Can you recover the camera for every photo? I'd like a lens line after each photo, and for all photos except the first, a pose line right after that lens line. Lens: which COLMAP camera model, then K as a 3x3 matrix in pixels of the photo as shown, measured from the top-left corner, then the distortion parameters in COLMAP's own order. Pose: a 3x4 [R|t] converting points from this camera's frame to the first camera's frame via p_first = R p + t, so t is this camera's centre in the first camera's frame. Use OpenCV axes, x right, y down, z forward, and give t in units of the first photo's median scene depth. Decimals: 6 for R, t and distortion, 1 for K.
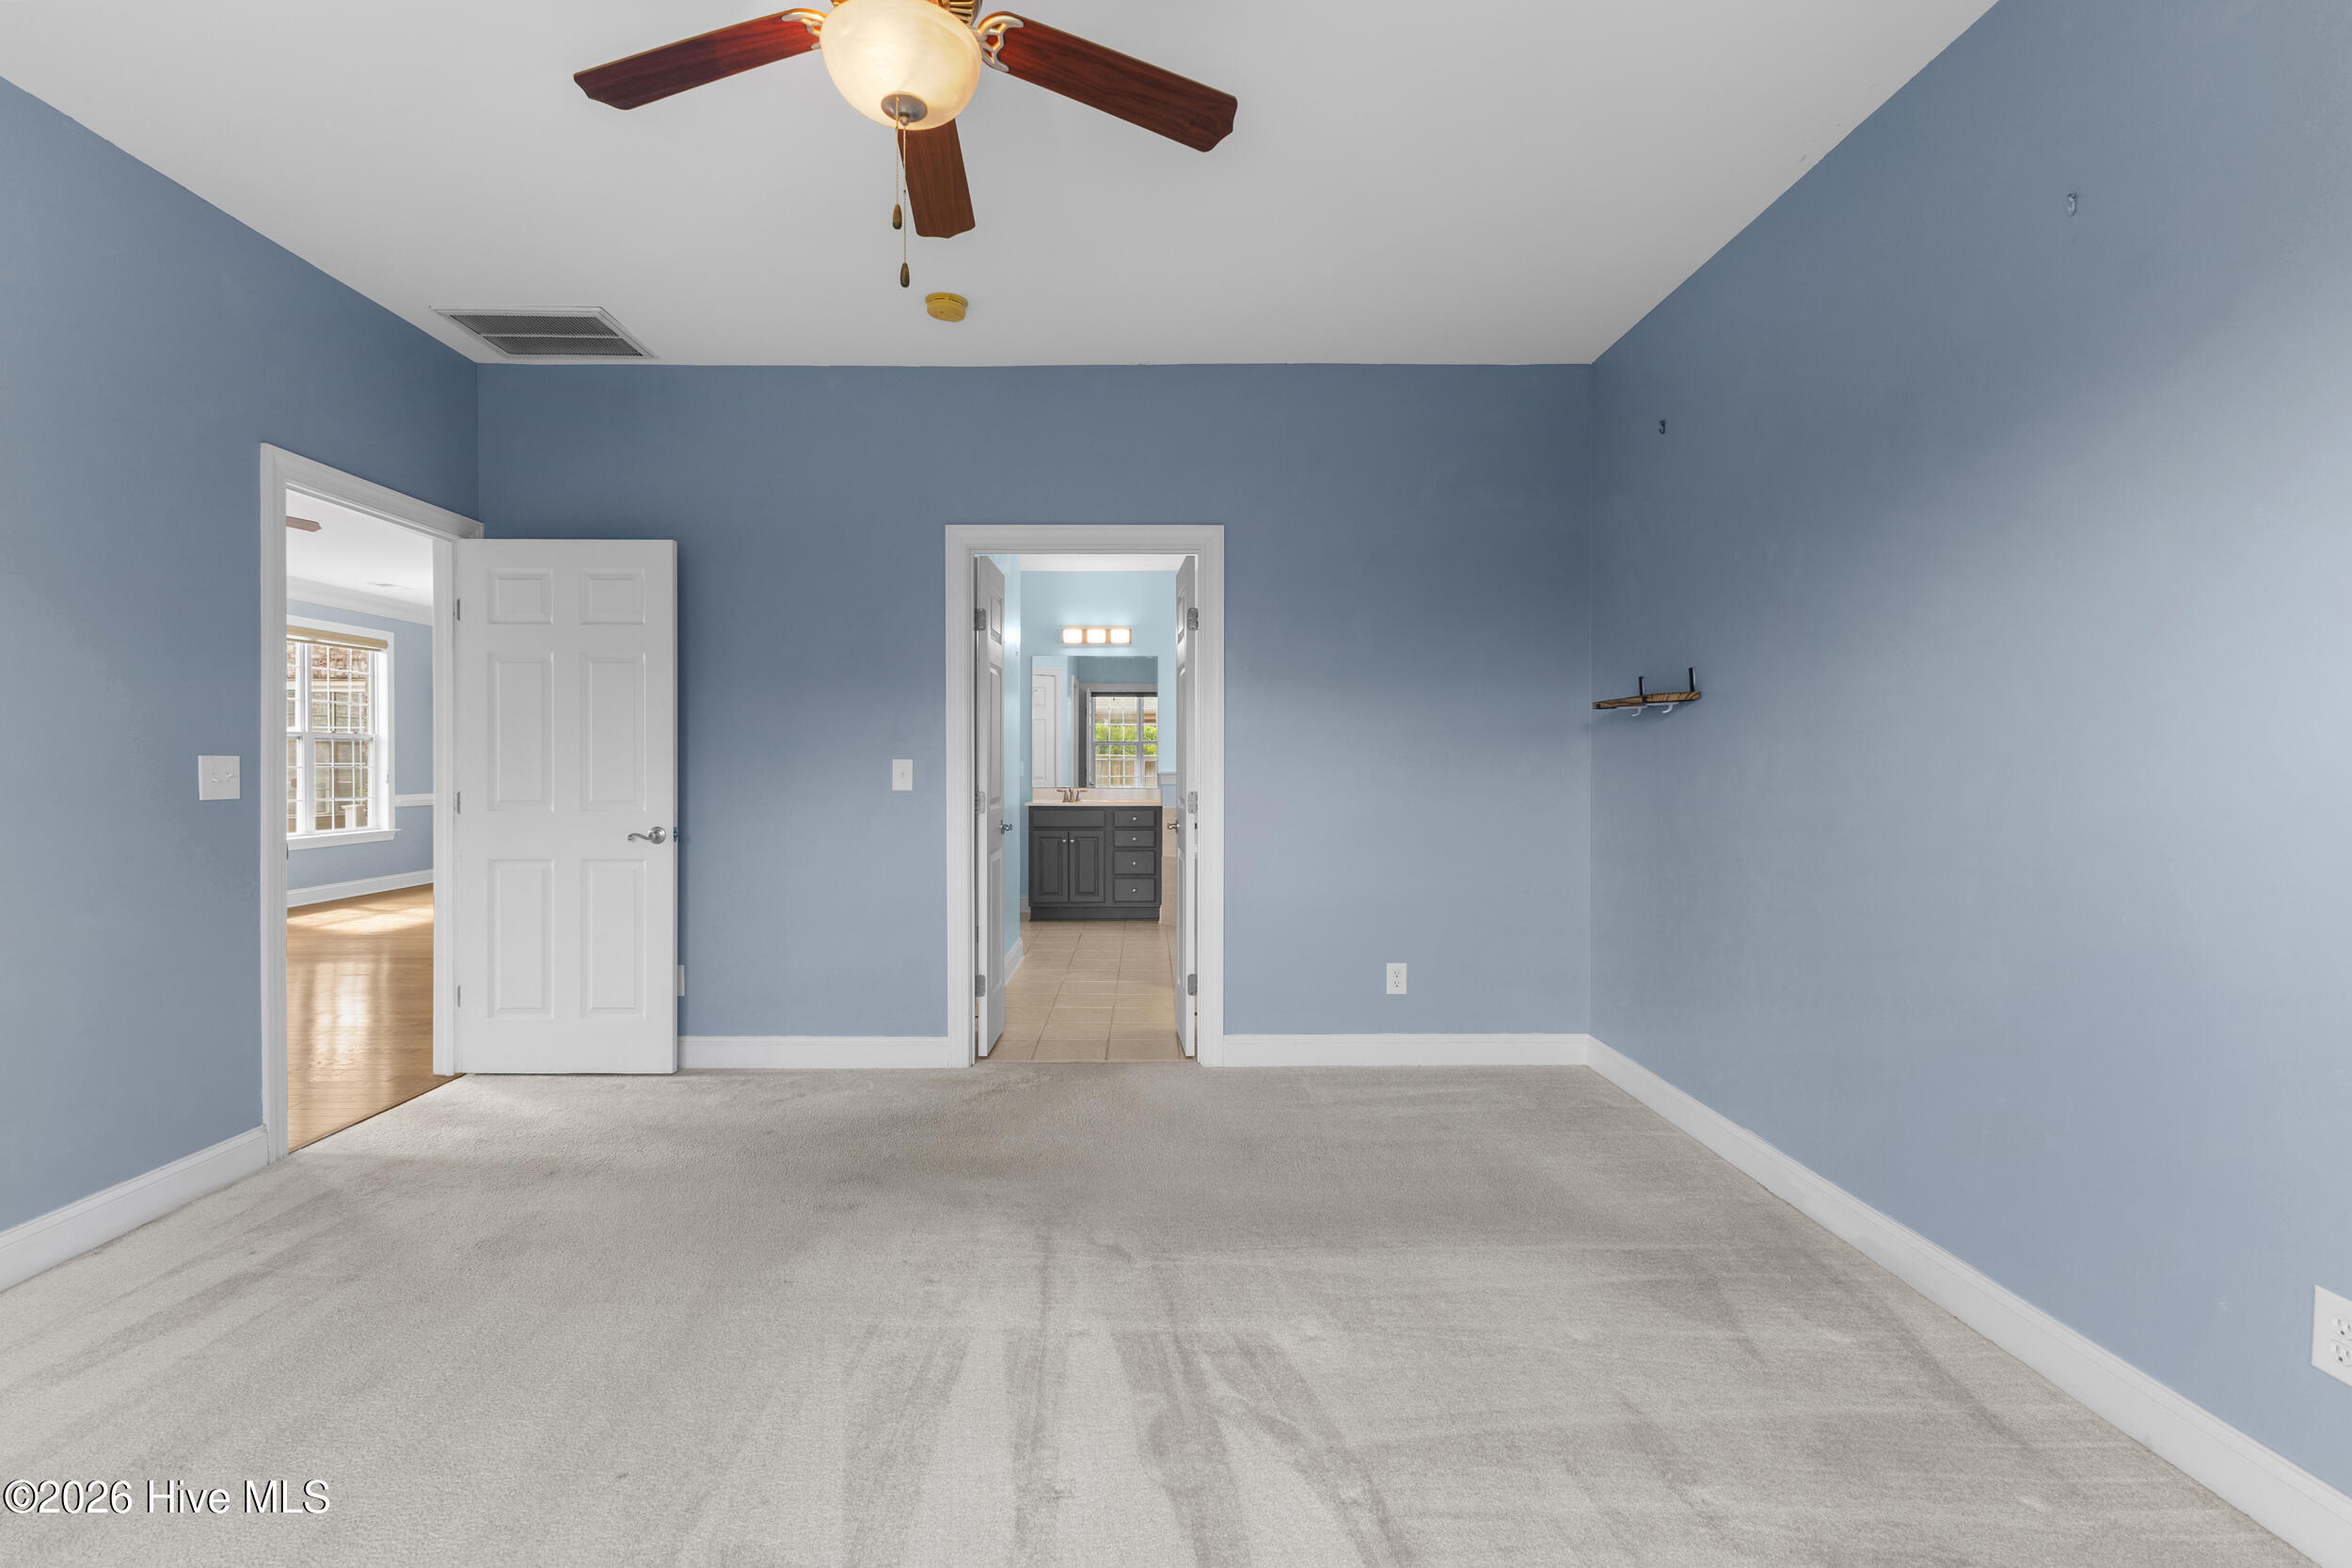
lens RADIAL K [[1016.1, 0, 1175.9], [0, 1016.1, 777.6], [0, 0, 1]] dist [0.010245, -0.001782]
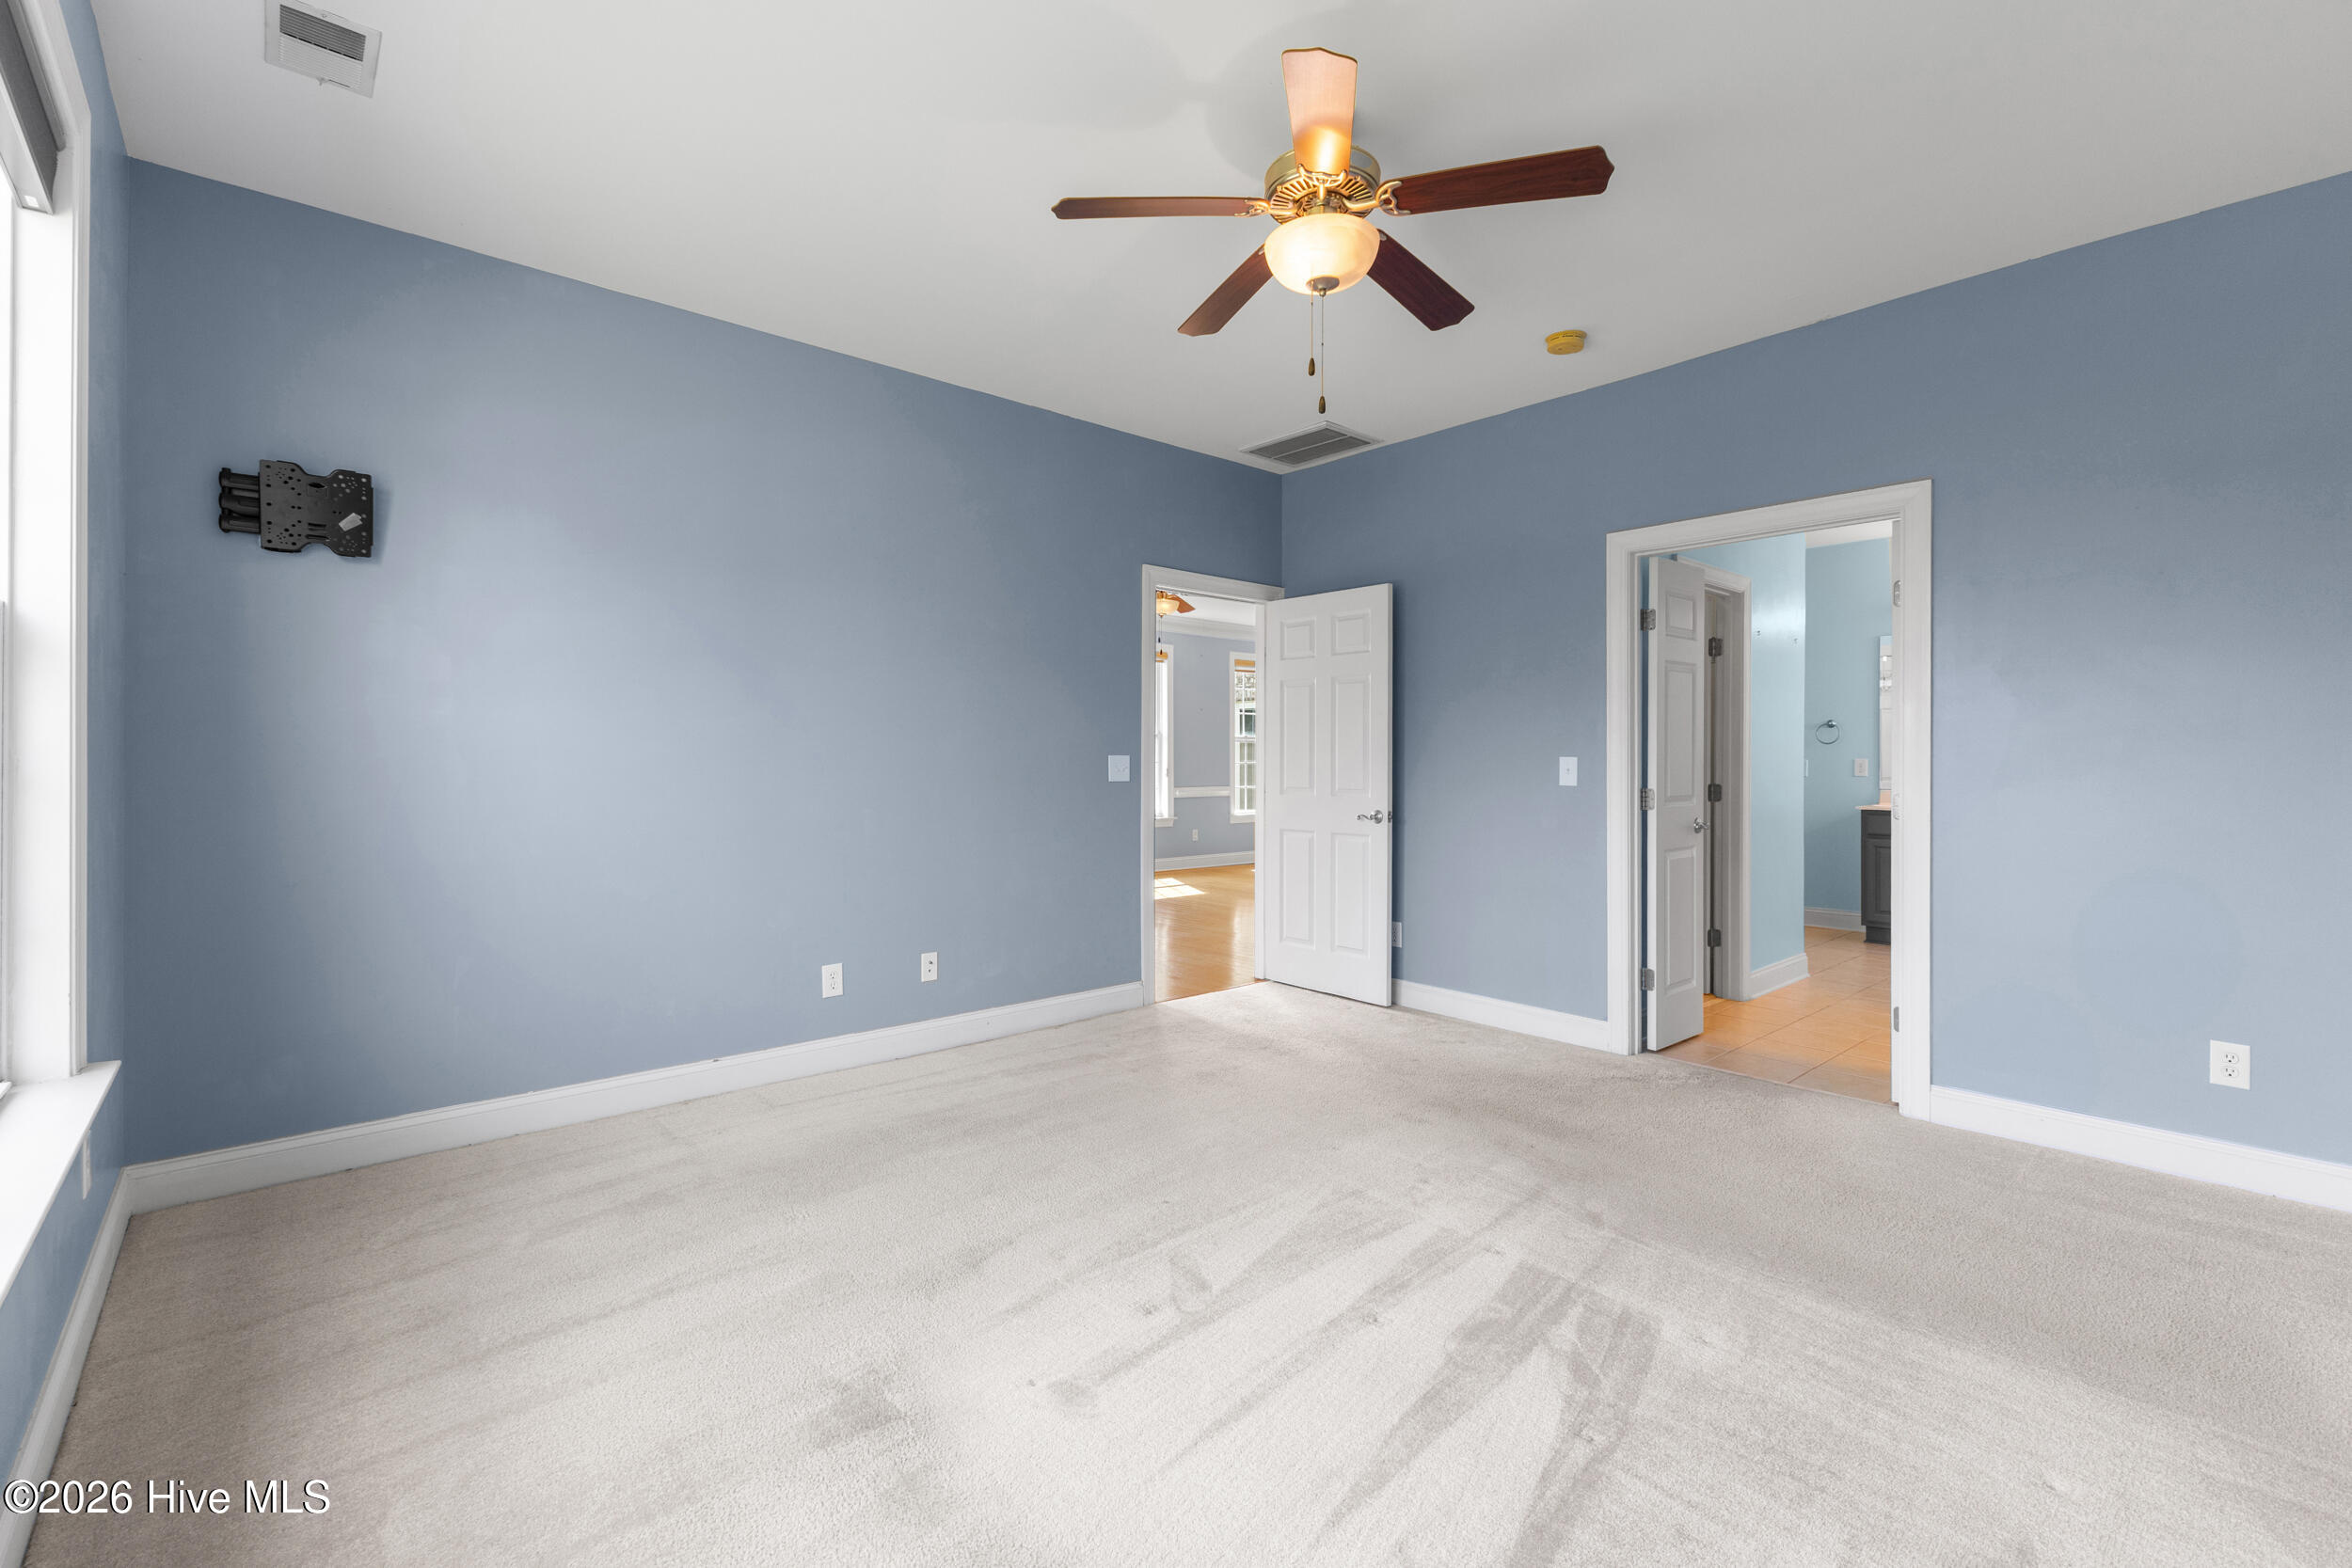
lens RADIAL K [[1016.1, 0, 1197.9], [0, 1016.1, 772.4], [0, 0, 1]] dist [0.010245, -0.001782]
pose [[0.669969, 0.009890, -0.742324, 0.325292], [-0.011799, 0.999927, 0.002672, 0.000530], [0.742296, 0.006969, 0.670036, -0.019469]]
